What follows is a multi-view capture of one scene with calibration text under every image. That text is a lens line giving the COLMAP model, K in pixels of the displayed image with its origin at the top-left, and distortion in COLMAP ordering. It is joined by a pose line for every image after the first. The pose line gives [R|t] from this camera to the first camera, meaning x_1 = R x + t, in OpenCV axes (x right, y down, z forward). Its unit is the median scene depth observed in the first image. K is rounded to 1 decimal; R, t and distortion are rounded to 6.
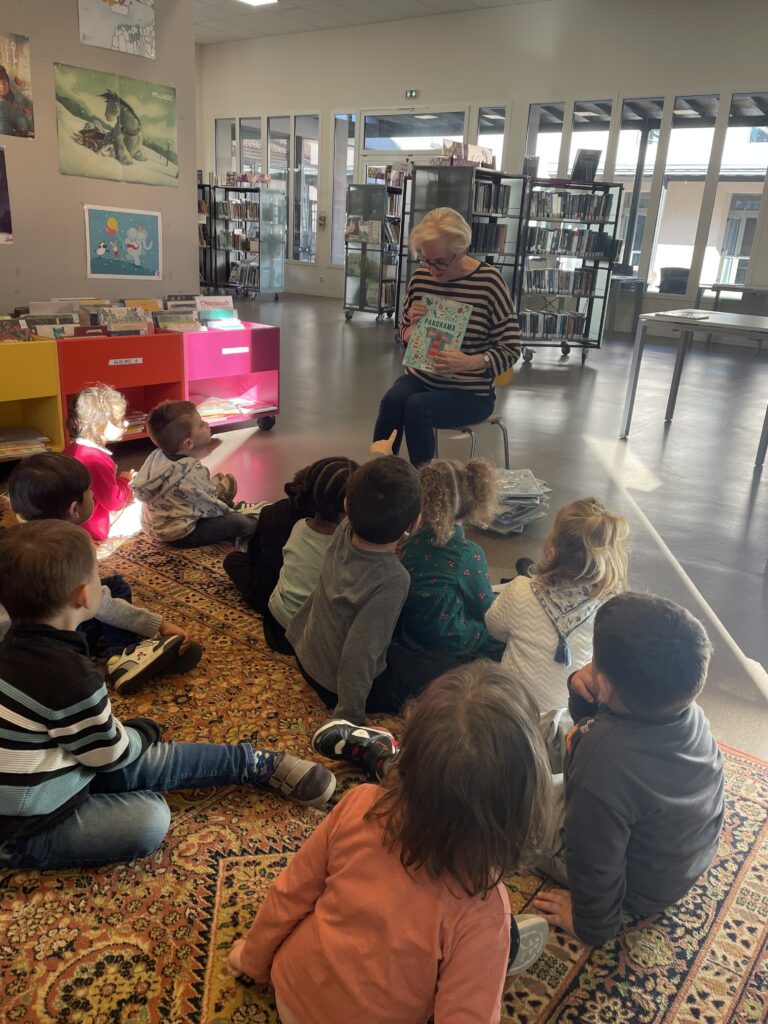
lens RADIAL K [[800.9, 0, 384.0], [0, 800.9, 512.0], [0, 0, 1]] dist [0.082059, -0.096630]
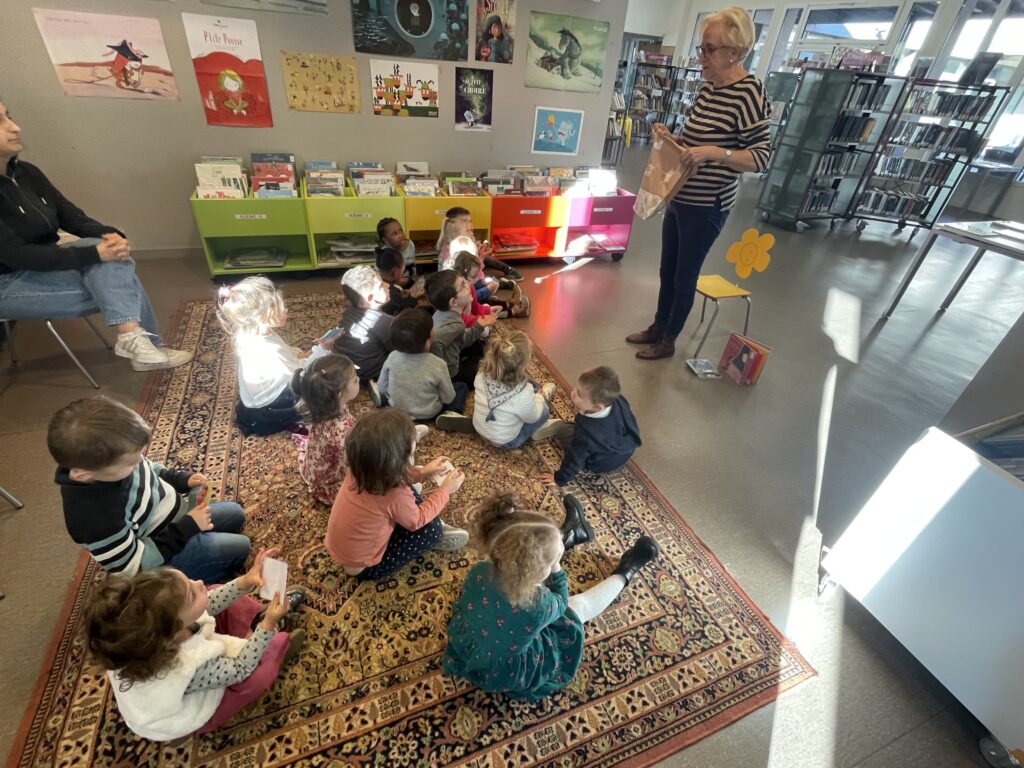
lens RADIAL K [[472.5, 0, 512.0], [0, 472.5, 384.0], [0, 0, 1]] dist [-0.001333, -0.001255]
pose [[0.863489, 0.294446, -0.409498, 0.144484], [-0.192109, 0.942708, 0.272755, -0.098574], [0.466349, -0.156853, 0.870584, 0.056050]]
